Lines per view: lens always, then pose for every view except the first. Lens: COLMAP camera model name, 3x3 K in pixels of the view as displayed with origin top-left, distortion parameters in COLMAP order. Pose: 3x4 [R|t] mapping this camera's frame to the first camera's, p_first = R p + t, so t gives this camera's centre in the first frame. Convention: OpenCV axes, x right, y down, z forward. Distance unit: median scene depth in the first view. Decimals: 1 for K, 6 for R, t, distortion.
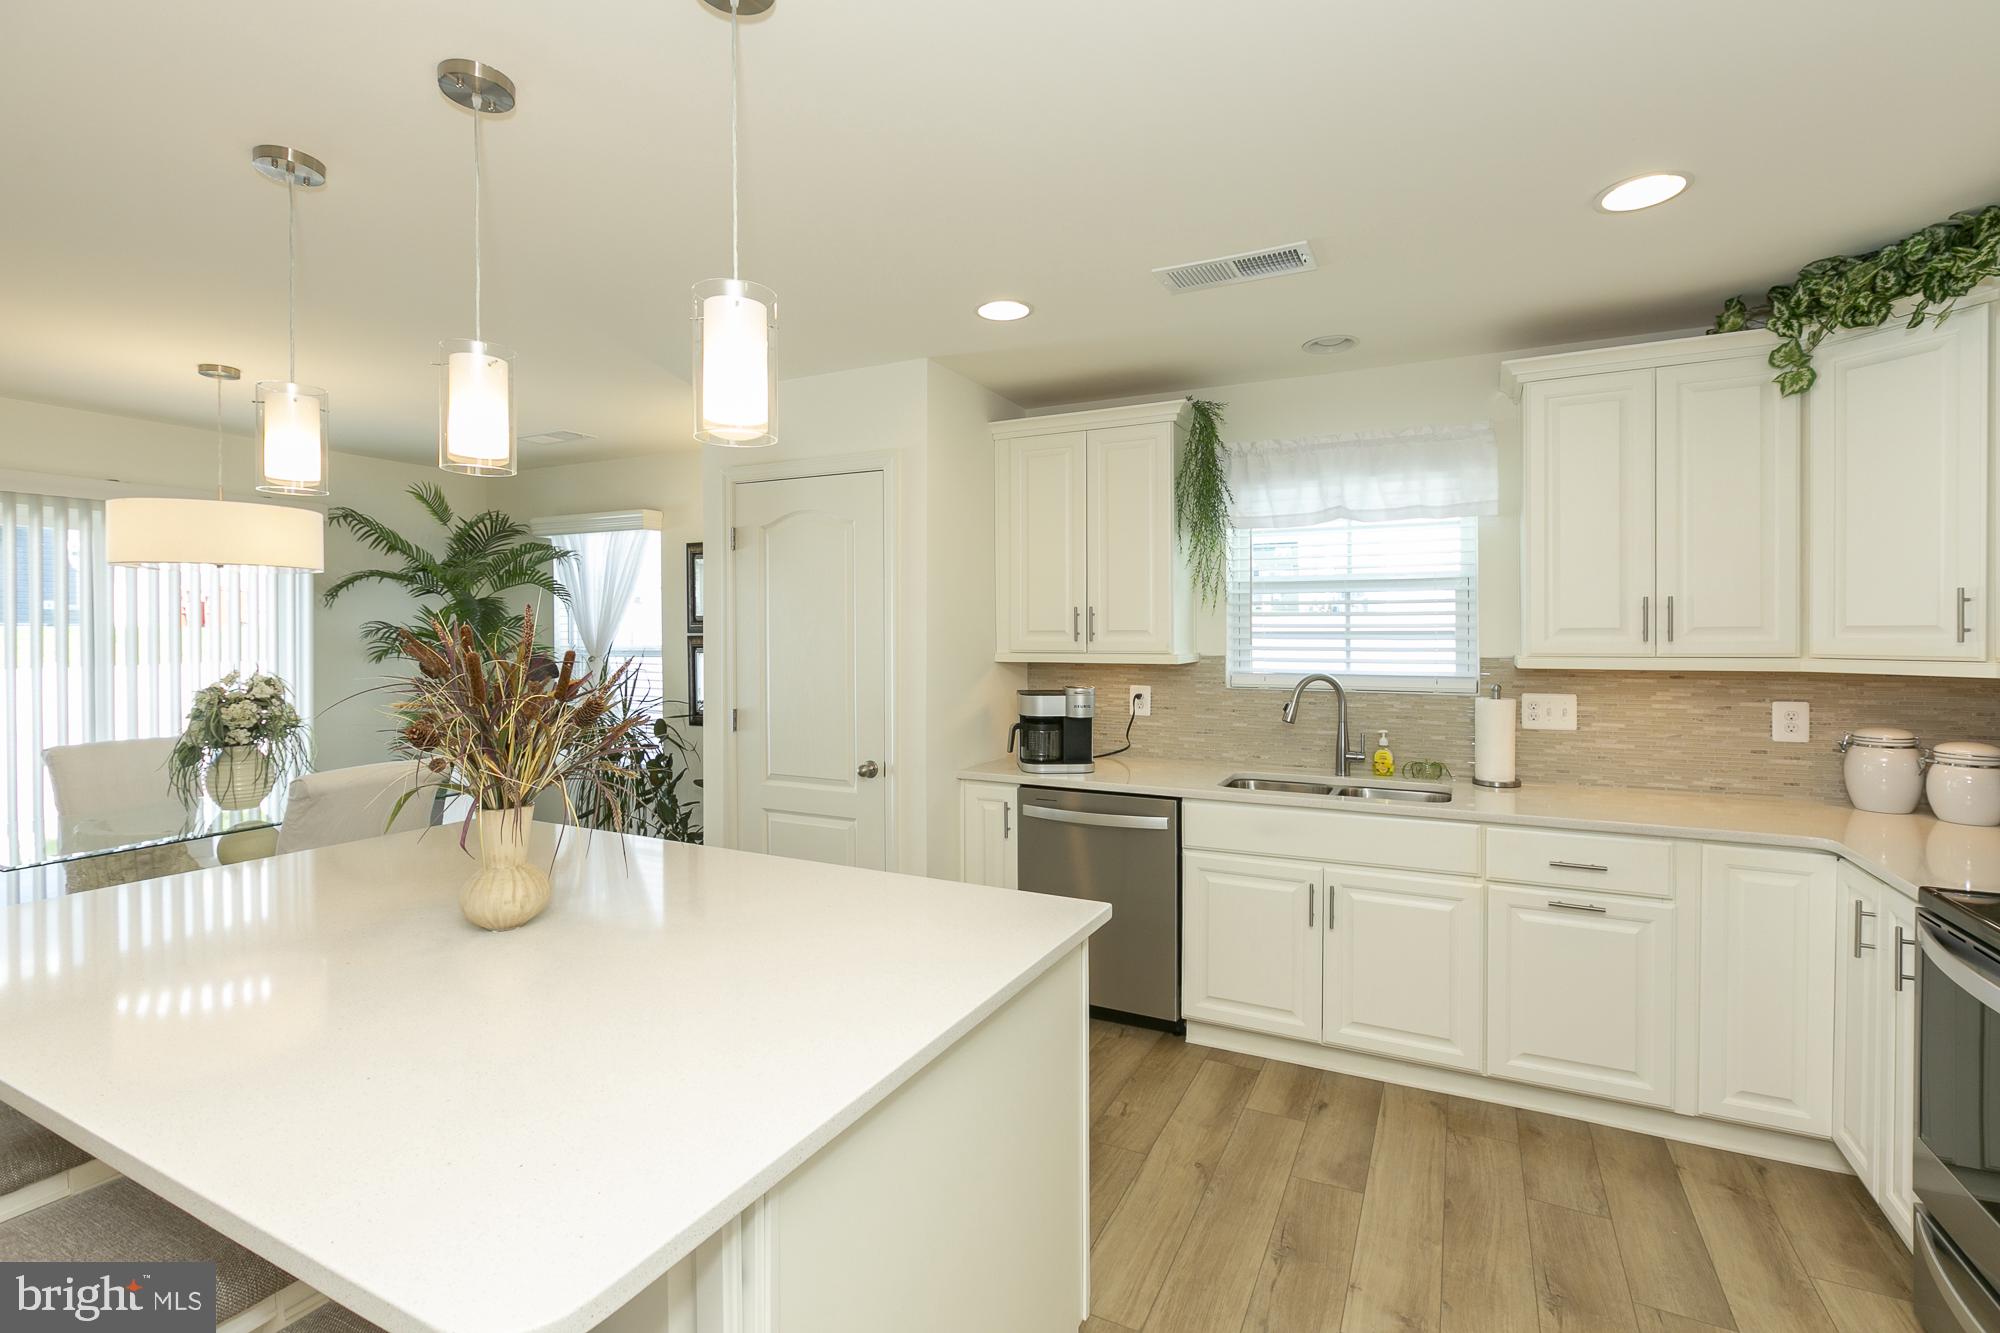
lens RADIAL K [[895.1, 0, 988.2], [0, 895.1, 640.0], [0, 0, 1]] dist [-0.000787, -0.000711]
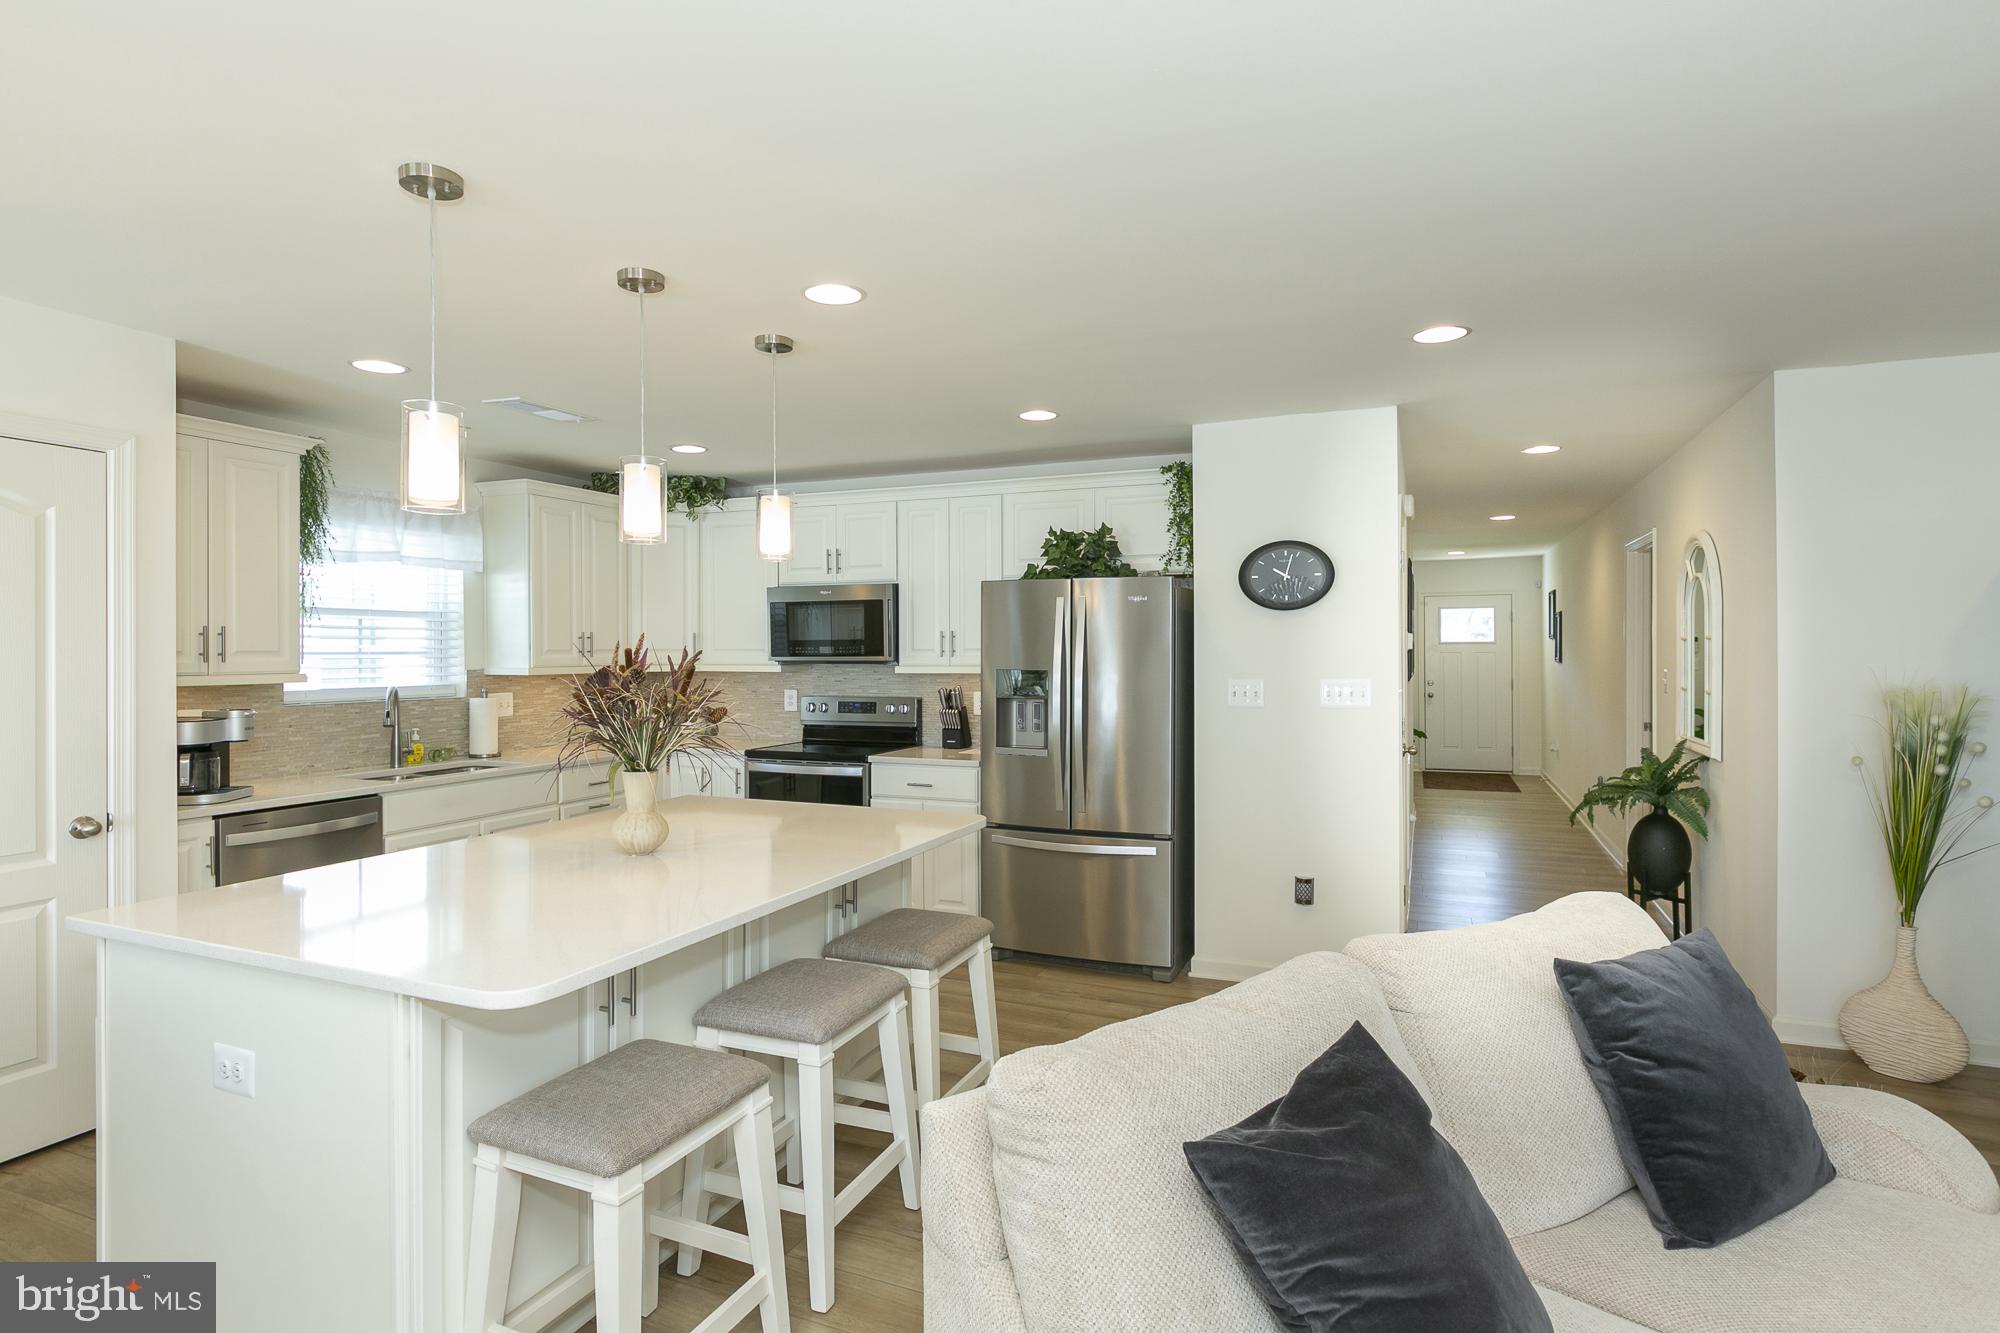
lens RADIAL K [[1020.1, 0, 1007.2], [0, 1020.1, 656.9], [0, 0, 1]] dist [0.010539, -0.005586]
pose [[-0.105855, -0.004499, 0.994371, -1.263527], [0.009850, 0.999936, 0.005573, -0.002135], [-0.994333, 0.010385, -0.105804, 0.357214]]
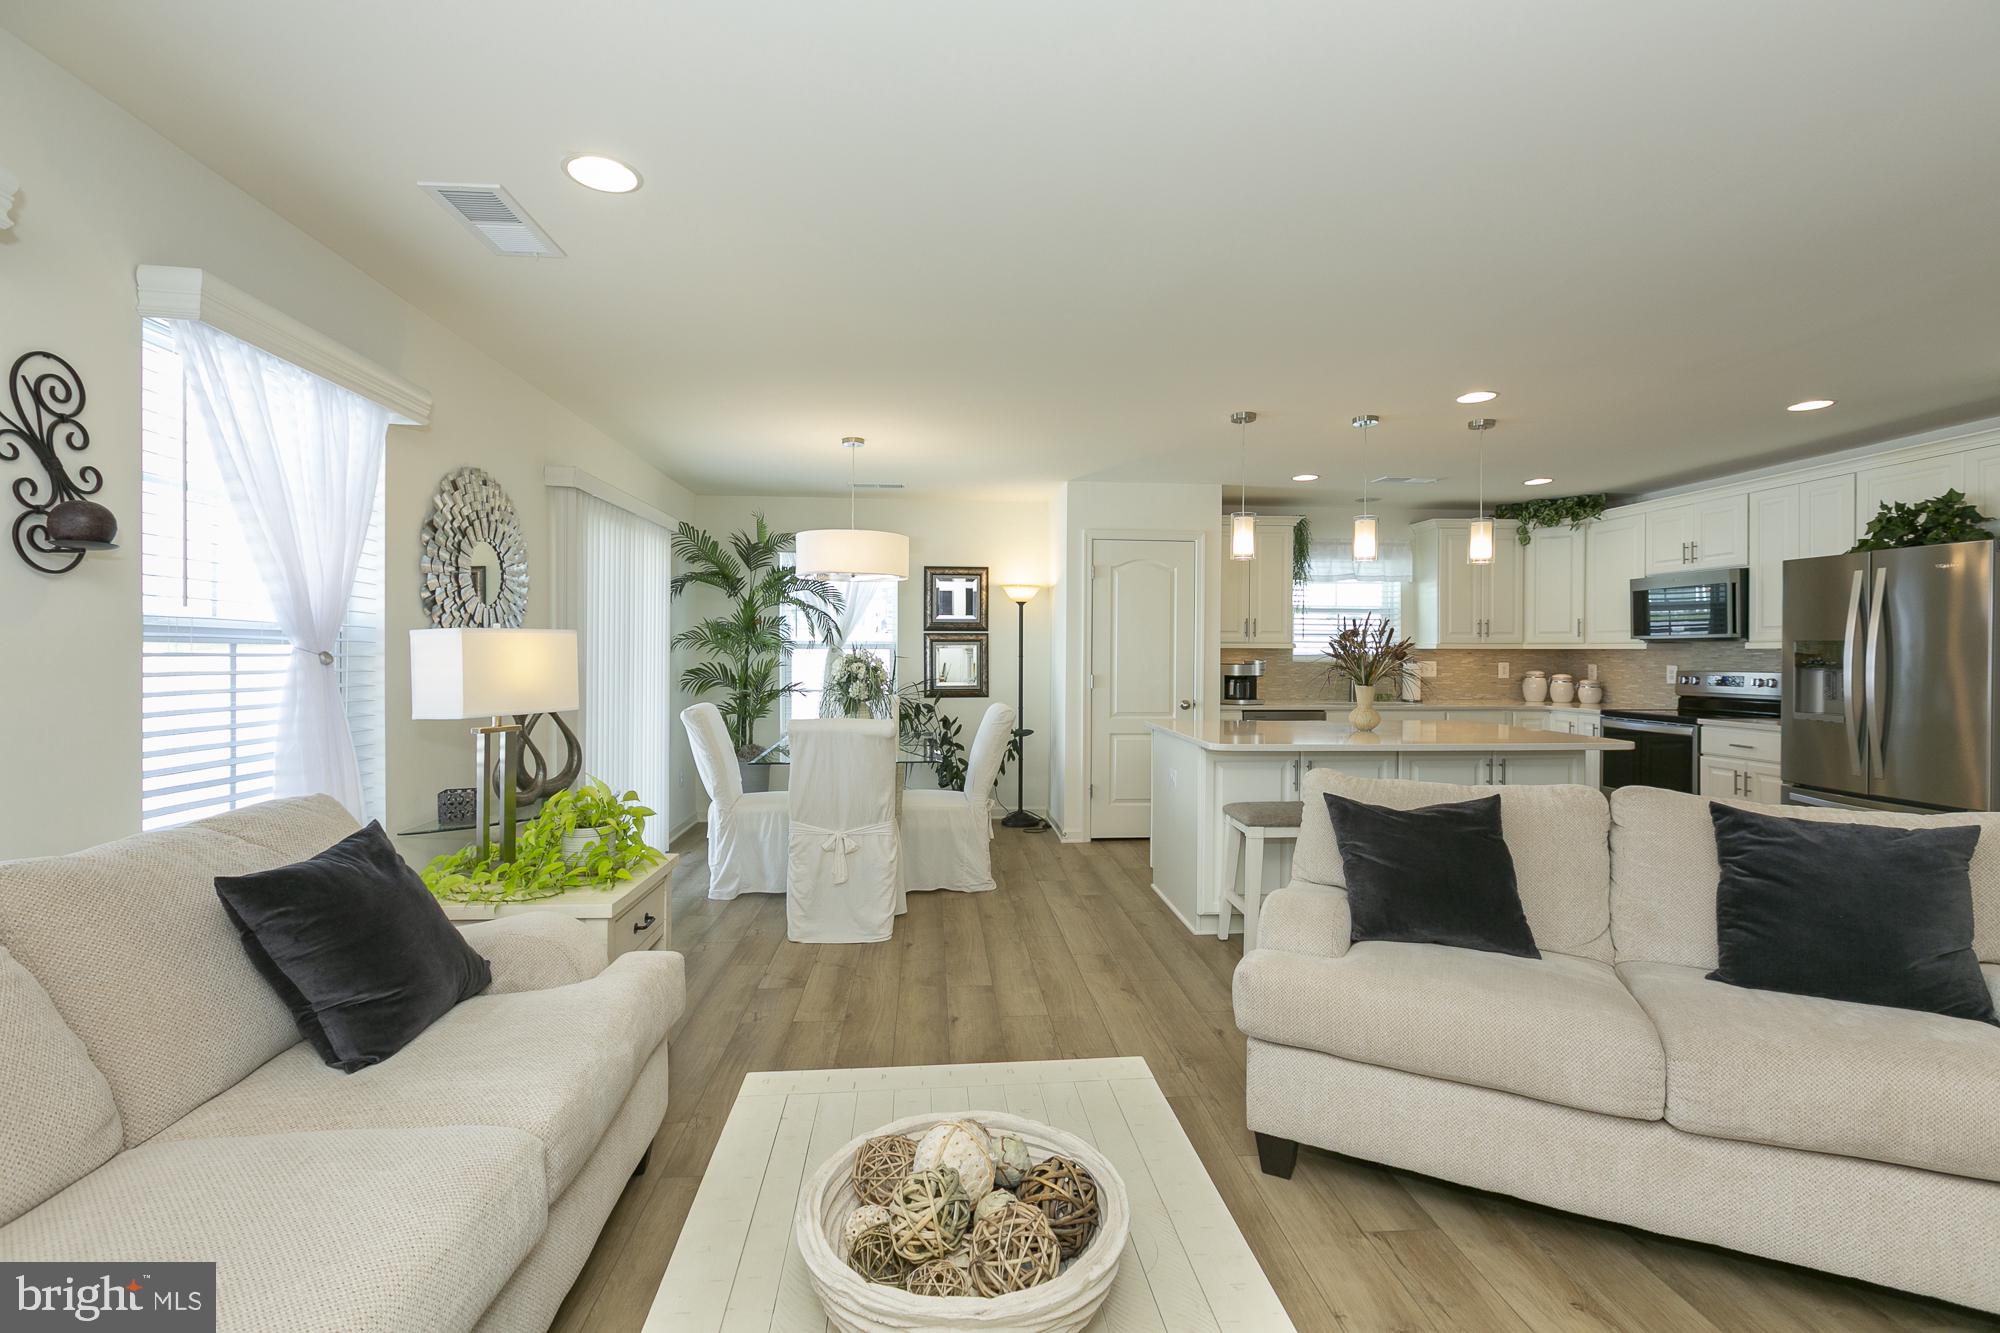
lens RADIAL K [[895.1, 0, 996.6], [0, 895.1, 657.1], [0, 0, 1]] dist [-0.000787, -0.000711]
pose [[0.839342, 0.001640, 0.543601, -1.644227], [-0.001004, 0.999998, -0.001467, 0.057941], [-0.543603, 0.000685, 0.839343, -0.340972]]
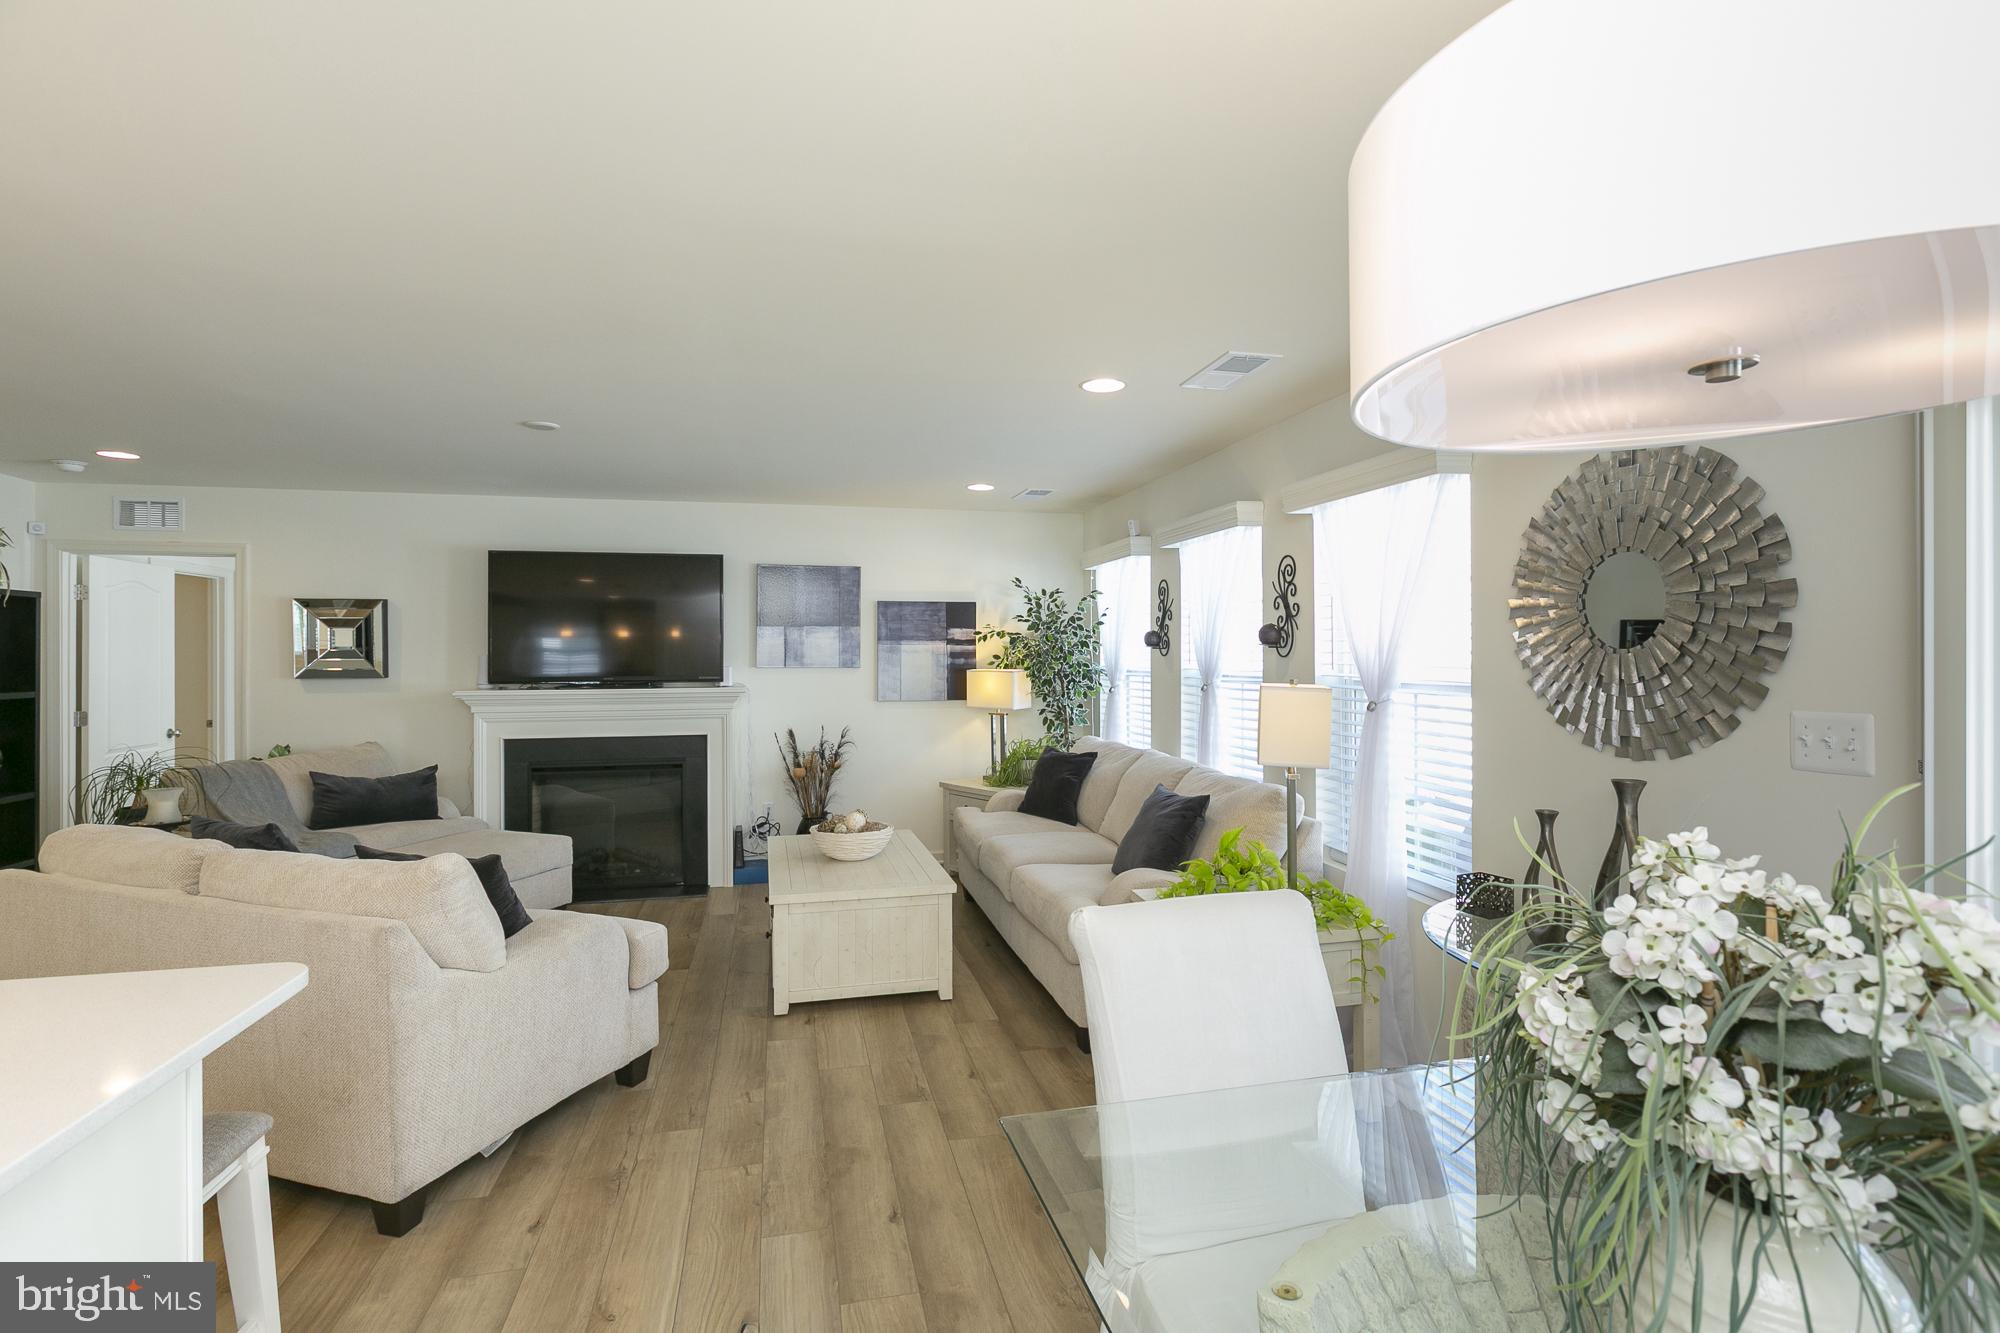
lens RADIAL K [[934.4, 0, 984.8], [0, 934.4, 653.2], [0, 0, 1]] dist [0.006045, -0.003309]
pose [[-0.757346, 0.002710, -0.653009, -0.611510], [-0.000175, 0.999991, 0.004354, -0.011678], [0.653014, 0.003412, -0.757338, 1.286591]]
